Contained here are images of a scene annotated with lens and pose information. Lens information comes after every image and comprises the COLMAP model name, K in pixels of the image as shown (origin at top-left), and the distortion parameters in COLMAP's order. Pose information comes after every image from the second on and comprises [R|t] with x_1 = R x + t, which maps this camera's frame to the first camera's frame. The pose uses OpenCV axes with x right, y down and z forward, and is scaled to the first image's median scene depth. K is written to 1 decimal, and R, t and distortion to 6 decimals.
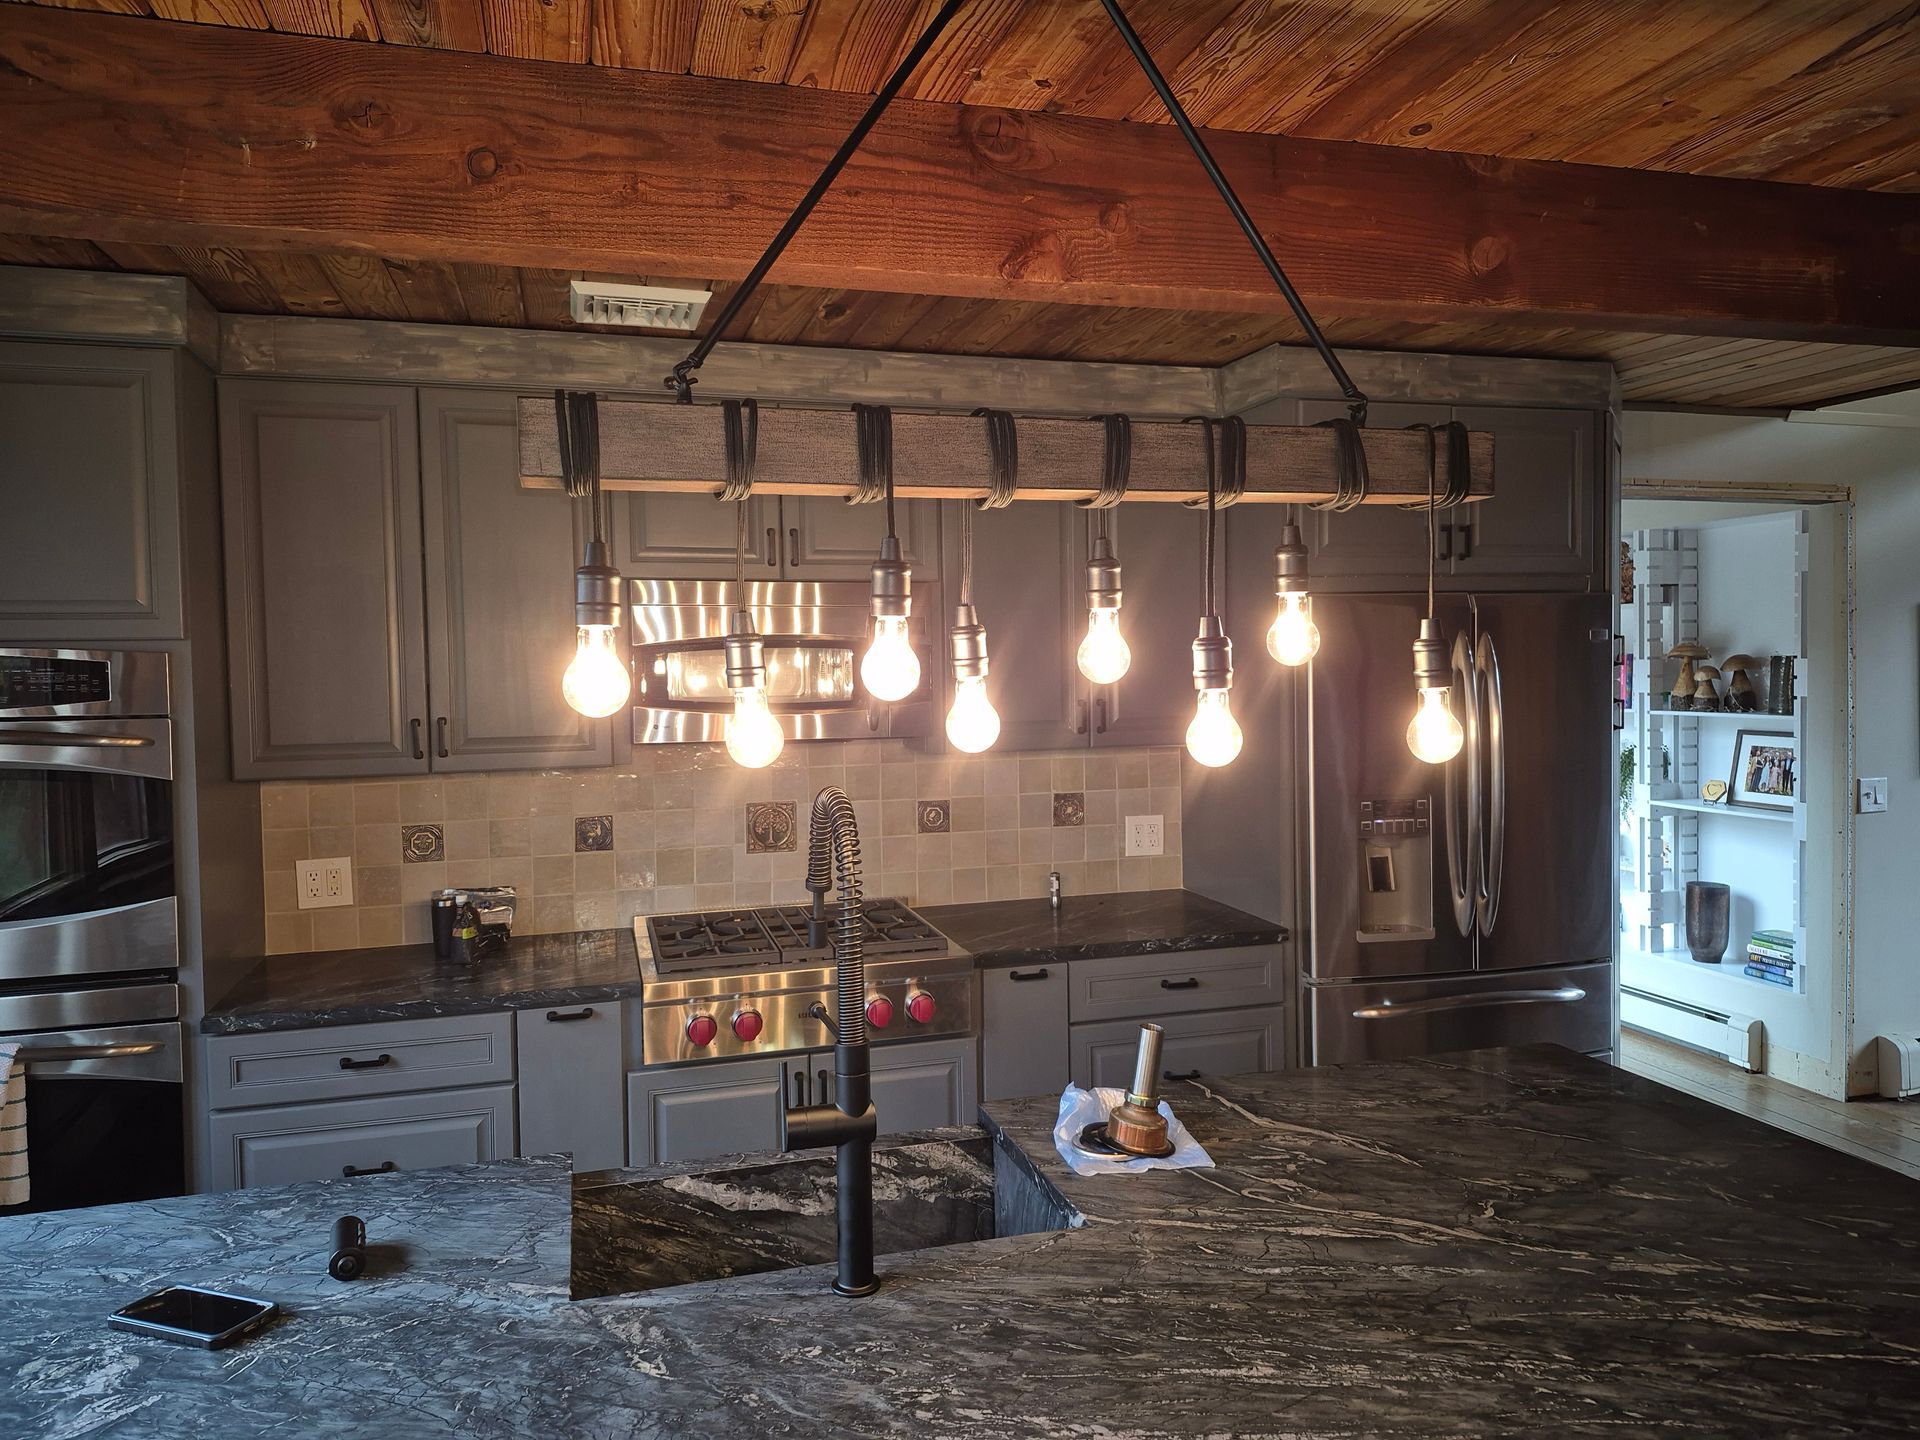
lens RADIAL K [[1393.9, 0, 967.1], [0, 1393.9, 718.9], [0, 0, 1]] dist [0.067230, -0.032758]
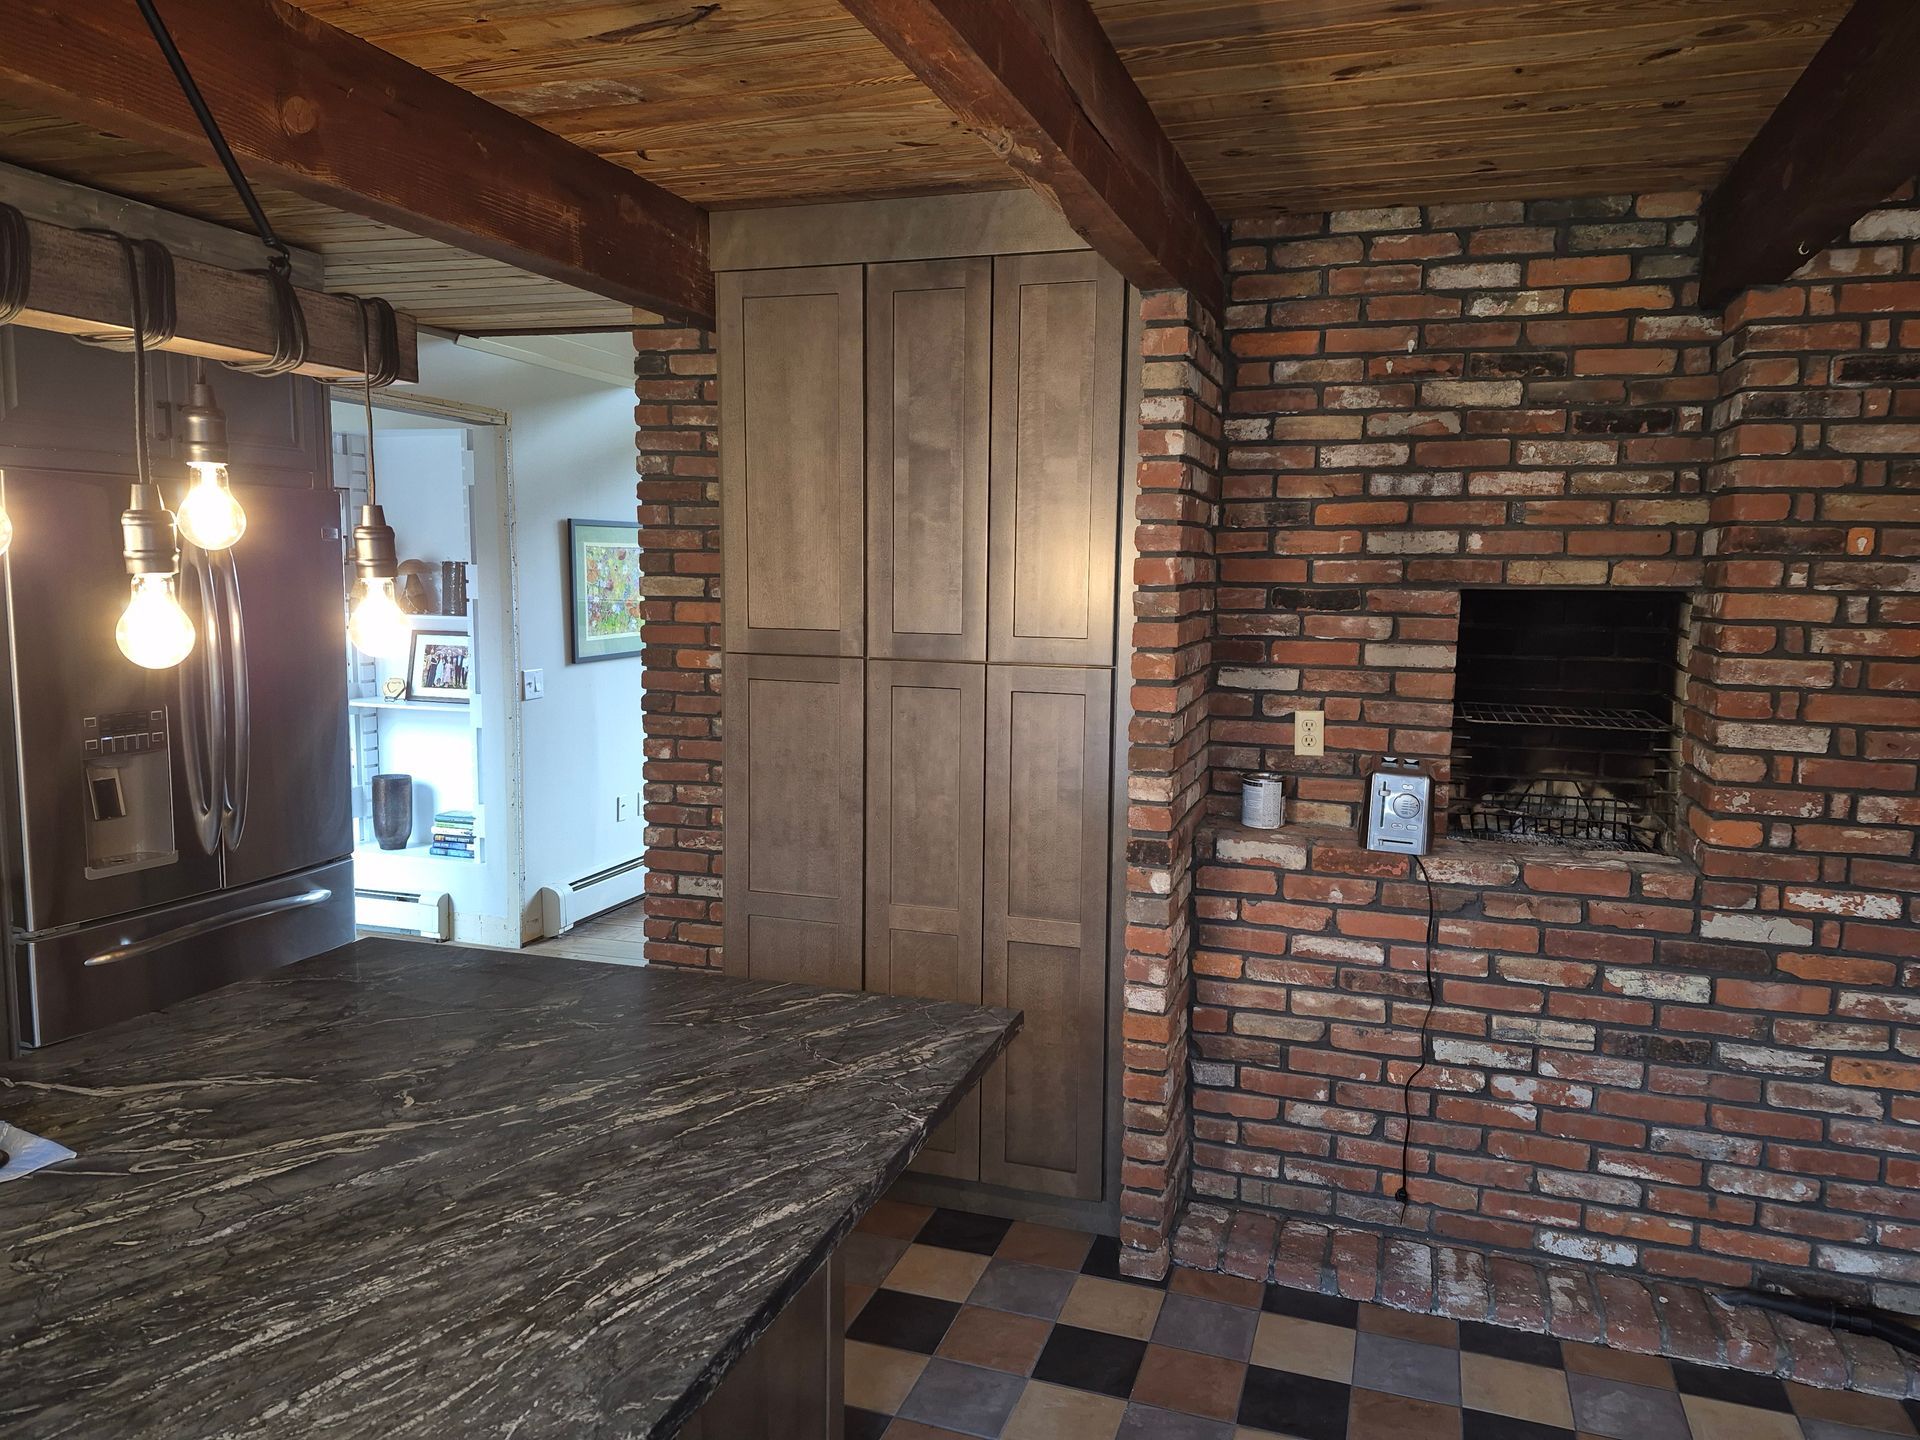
lens RADIAL K [[1393.9, 0, 967.1], [0, 1393.9, 718.9], [0, 0, 1]] dist [0.067230, -0.032758]
pose [[0.578738, -0.068155, 0.812661, -0.174033], [0.015730, 0.997249, 0.072433, 0.008469], [-0.815362, -0.029136, 0.578218, 0.086442]]
